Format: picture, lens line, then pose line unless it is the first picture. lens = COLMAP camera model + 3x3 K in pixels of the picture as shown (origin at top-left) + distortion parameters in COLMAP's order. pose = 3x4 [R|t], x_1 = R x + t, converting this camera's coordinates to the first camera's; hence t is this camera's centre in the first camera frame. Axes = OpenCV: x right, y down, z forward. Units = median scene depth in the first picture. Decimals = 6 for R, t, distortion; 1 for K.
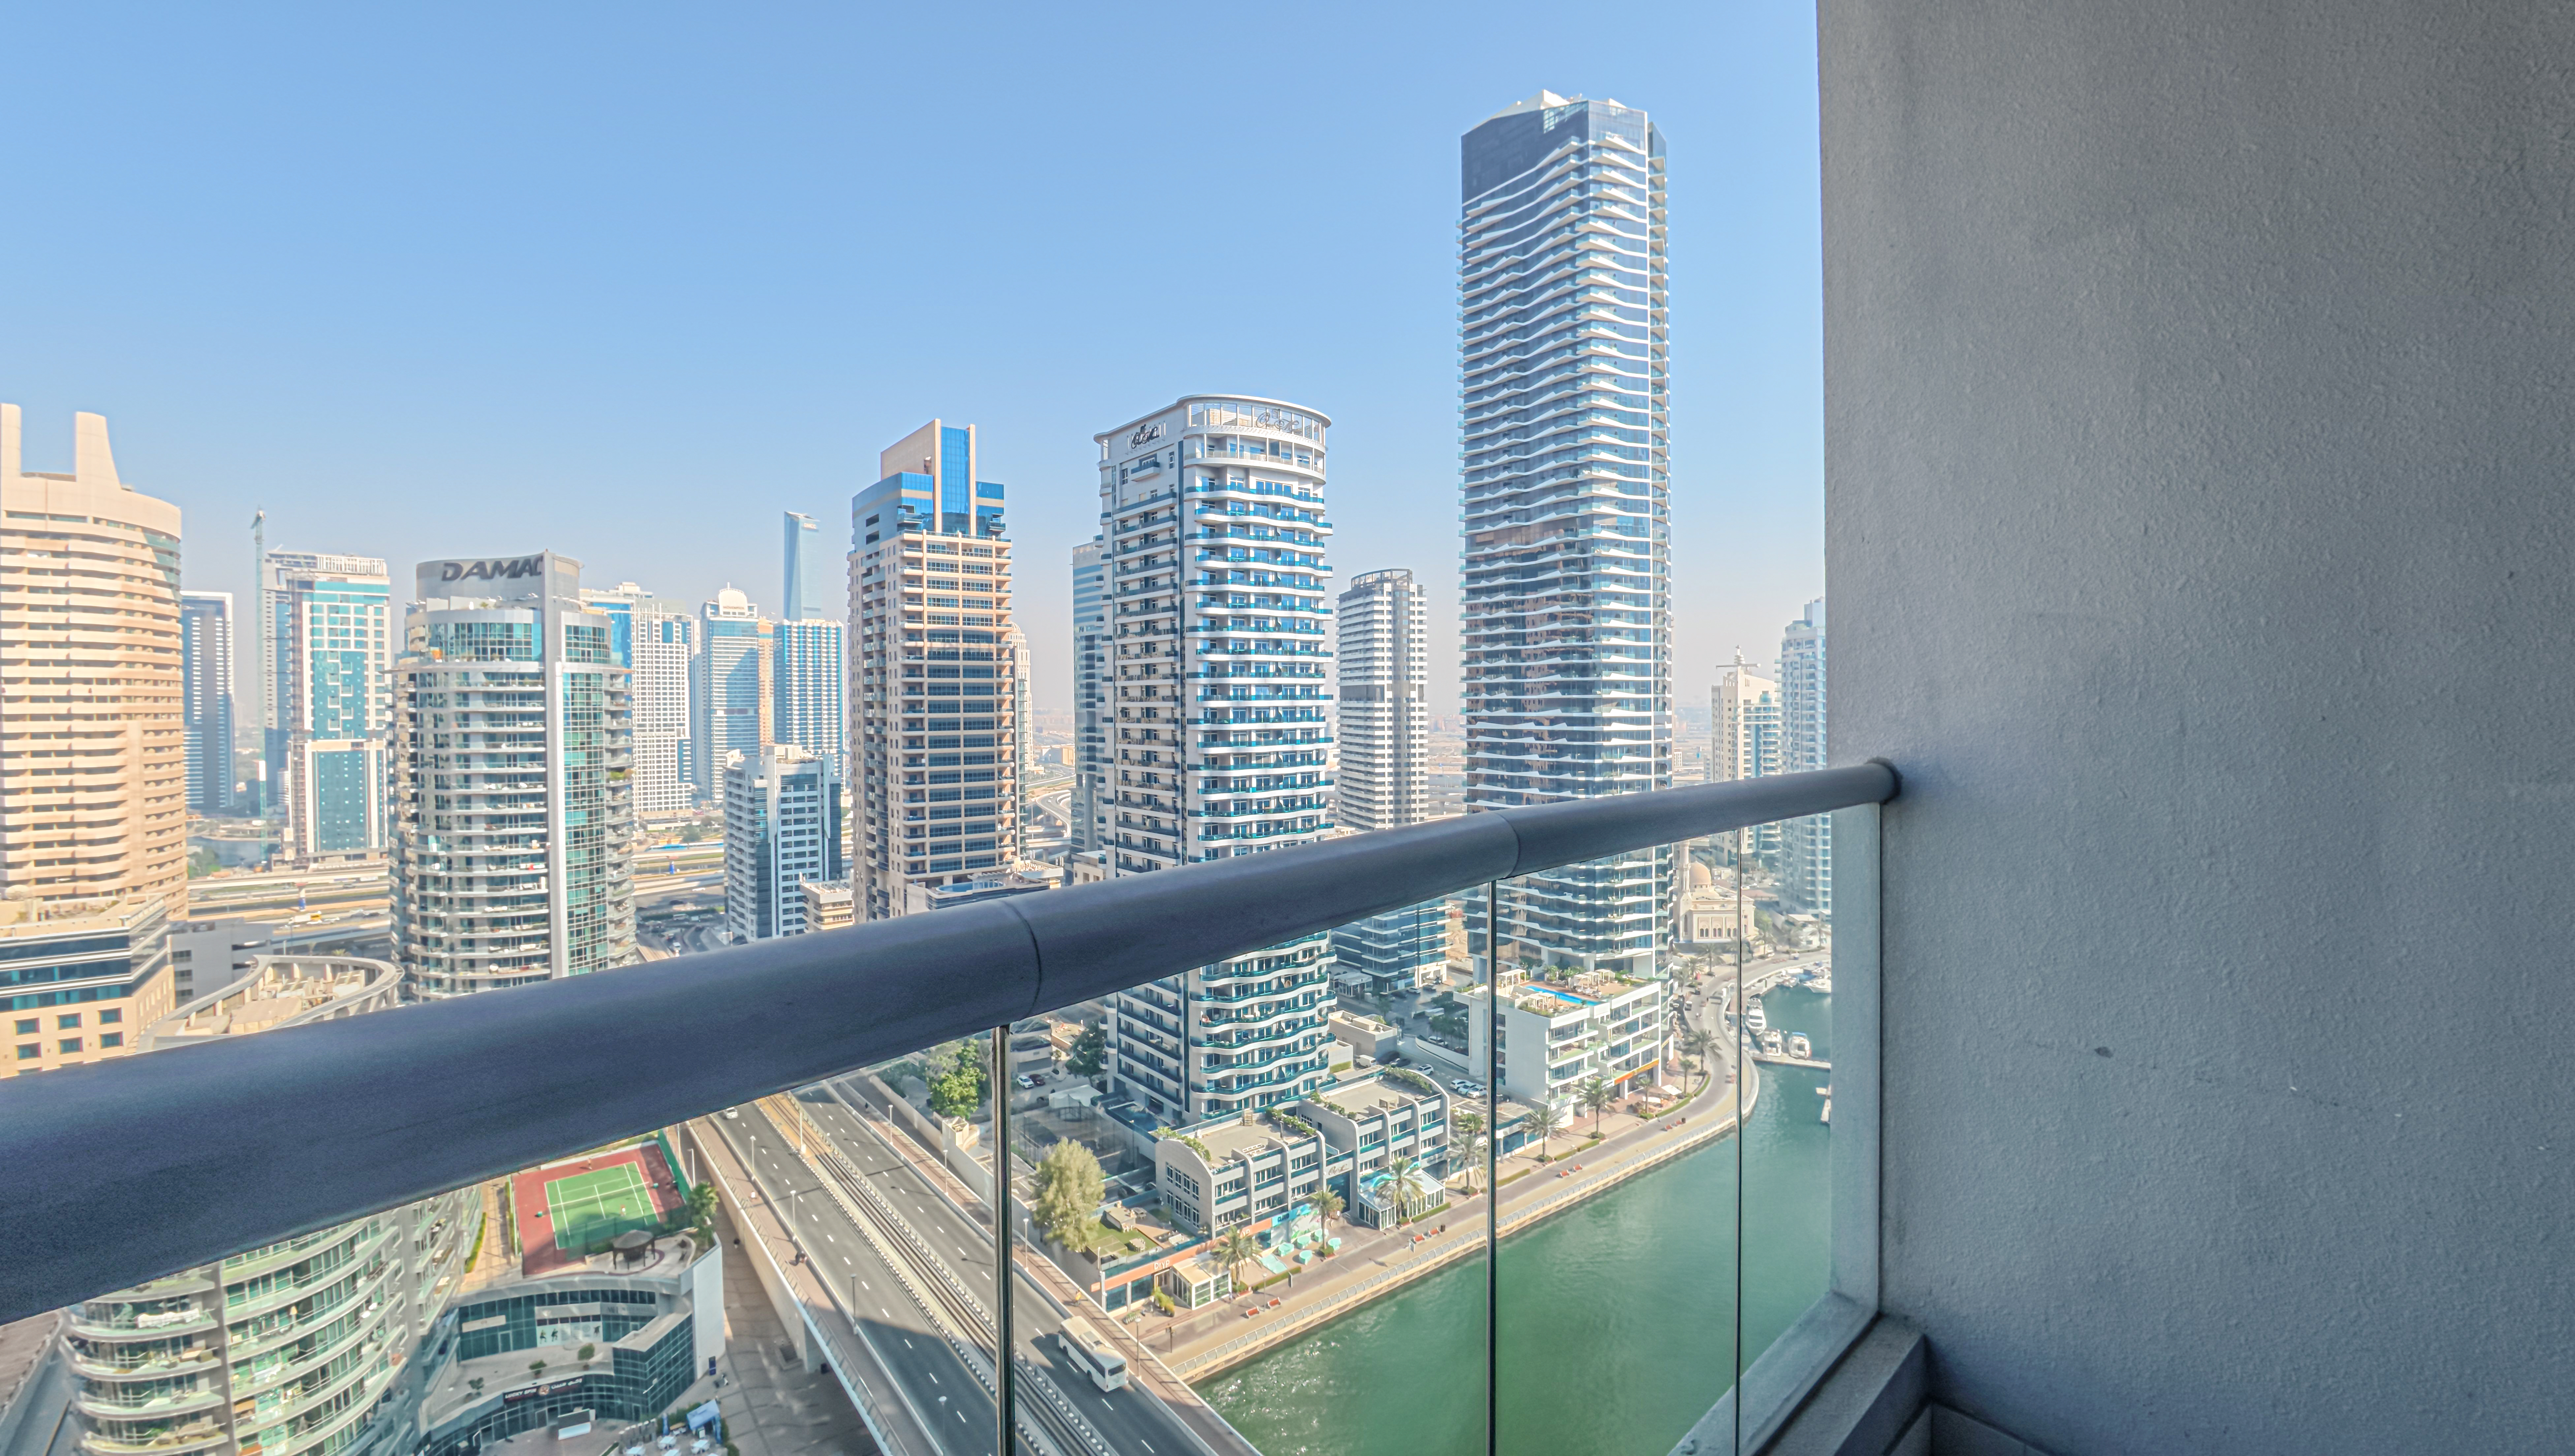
lens RADIAL K [[1064.3, 0, 1294.4], [0, 1064.3, 713.6], [0, 0, 1]] dist [-0.006999, 0.002054]
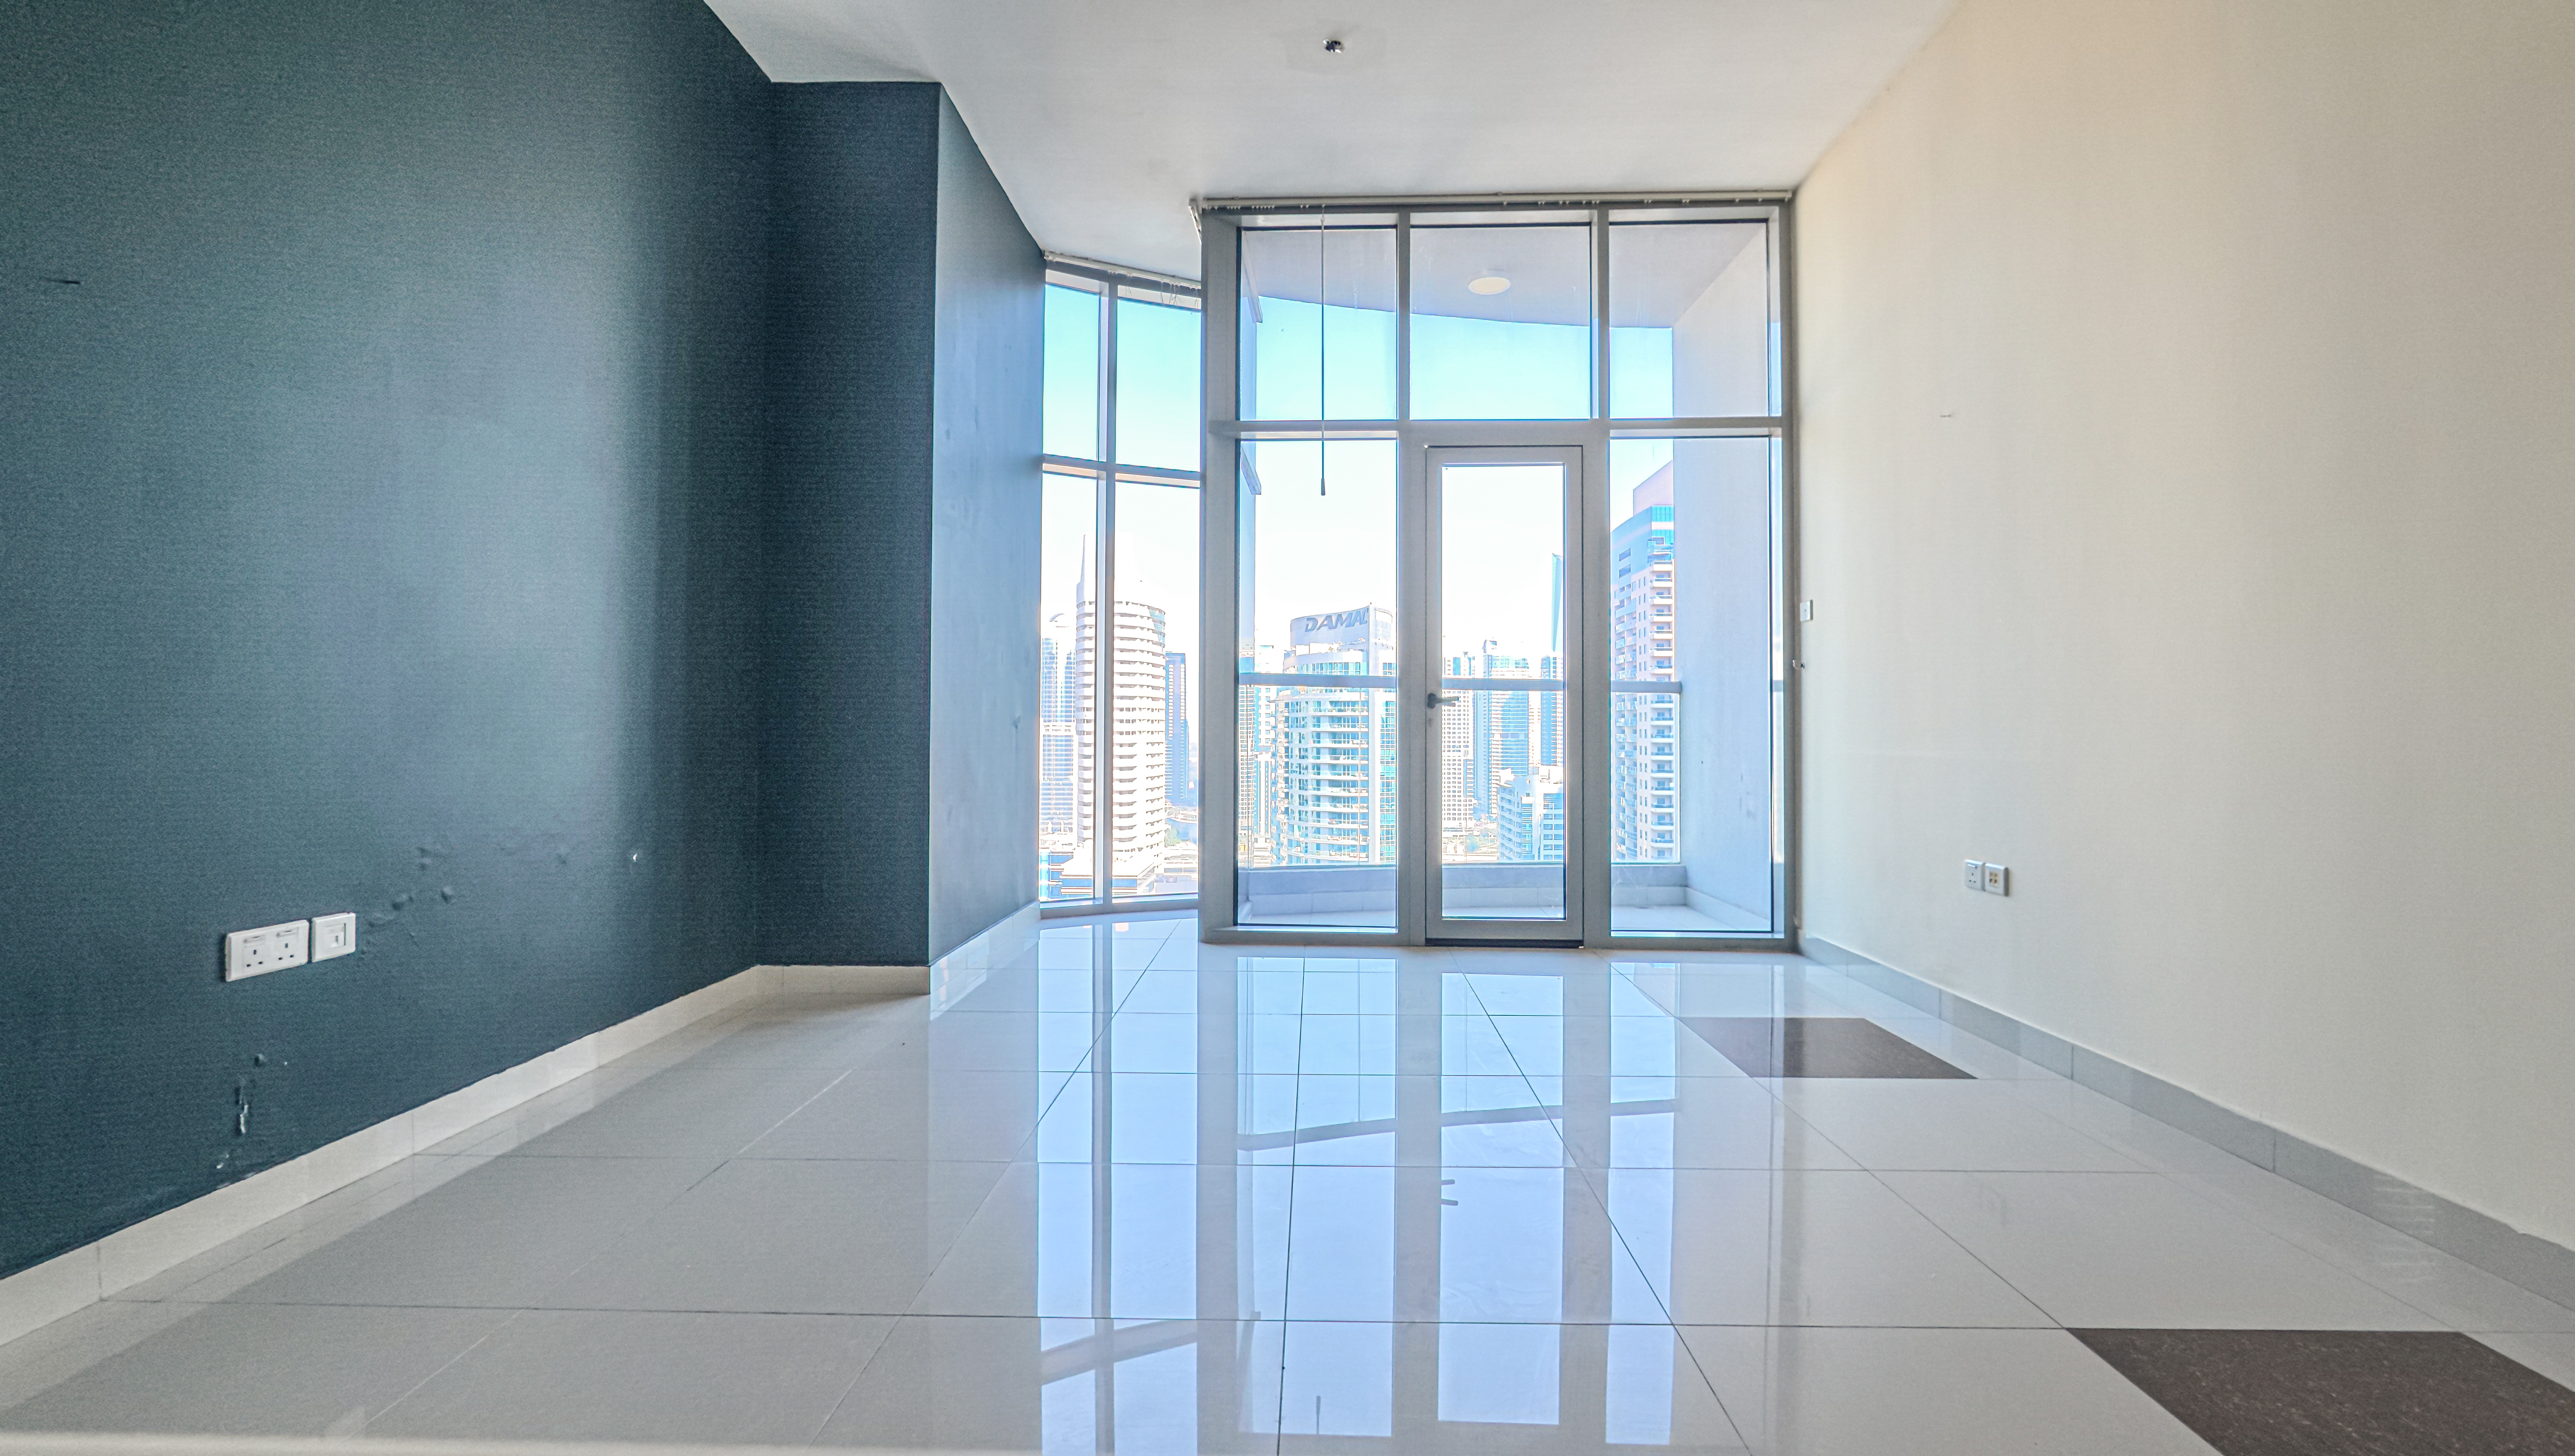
lens RADIAL K [[1064.3, 0, 1298.5], [0, 1064.3, 708.0], [0, 0, 1]] dist [-0.006999, 0.002054]
pose [[0.776581, -0.004325, -0.630002, 0.054411], [-0.016139, 0.999512, -0.026756, 0.012521], [0.629810, 0.030946, 0.776132, -0.070716]]
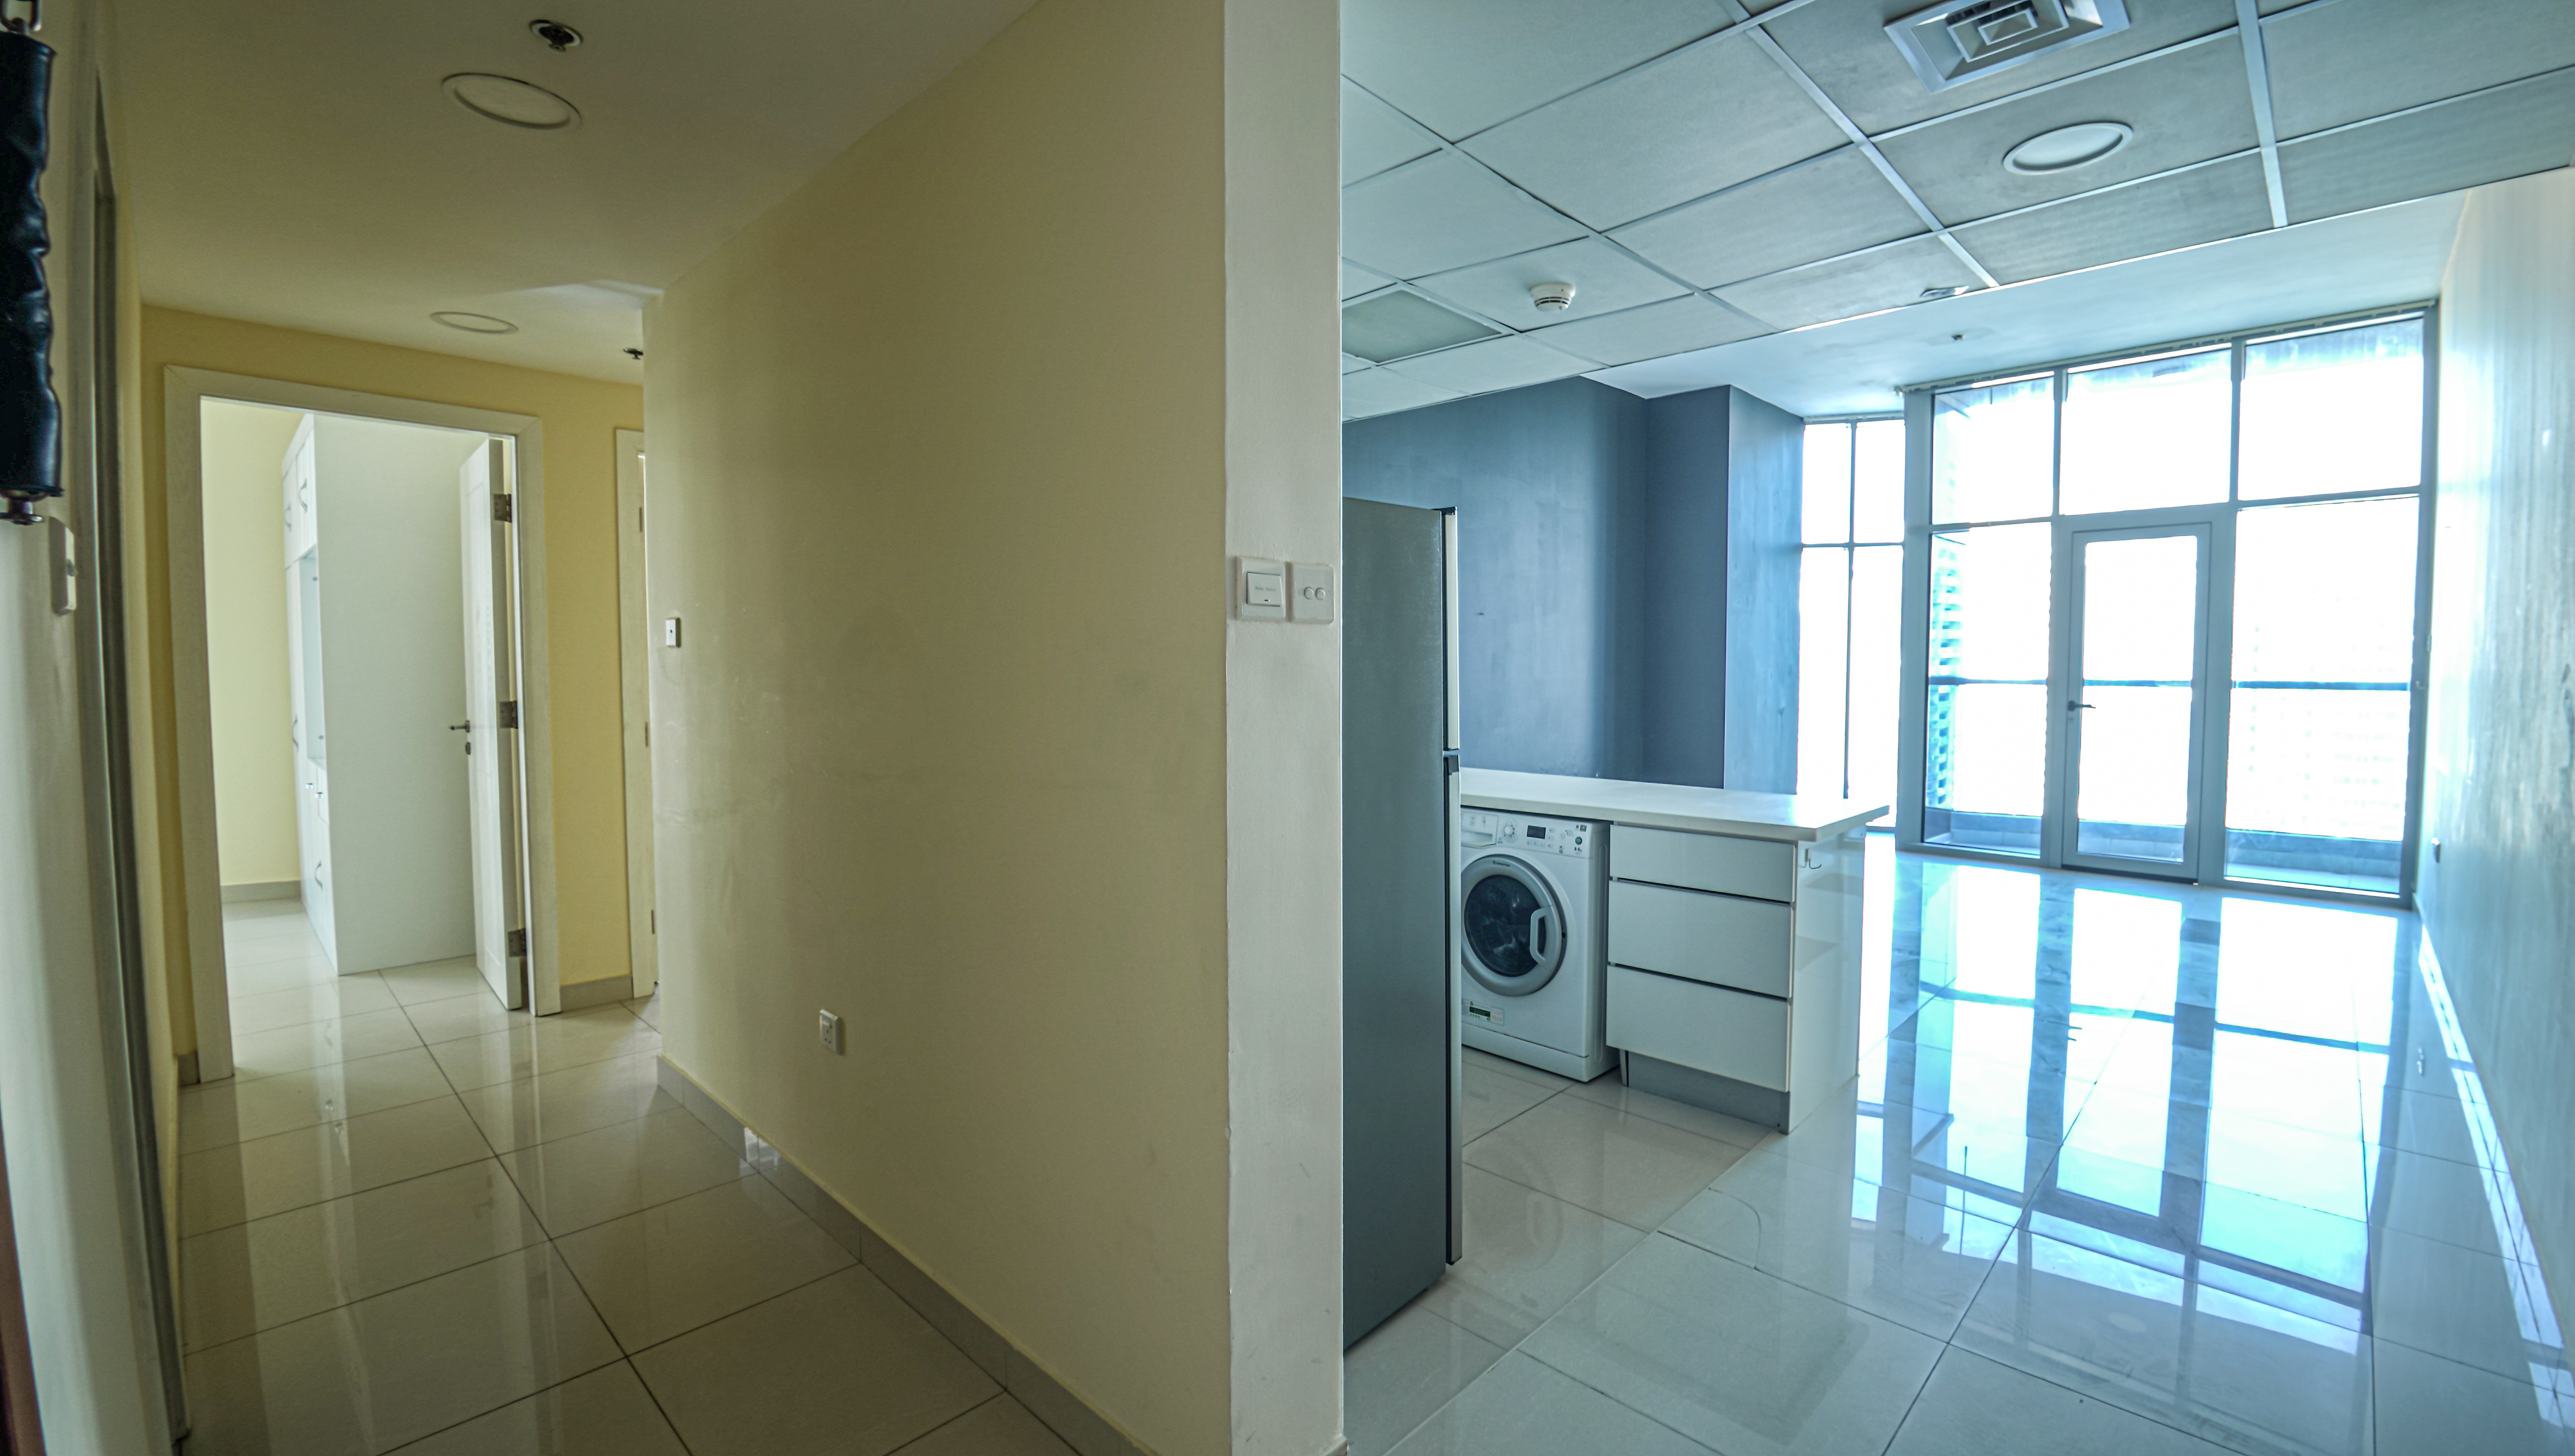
lens RADIAL K [[1064.3, 0, 1280.5], [0, 1064.3, 722.5], [0, 0, 1]] dist [-0.006999, 0.002054]
pose [[0.122675, 0.059883, -0.990639, 0.144252], [-0.007656, 0.998205, 0.059393, 0.002074], [0.992417, 0.000298, 0.122913, -0.117677]]
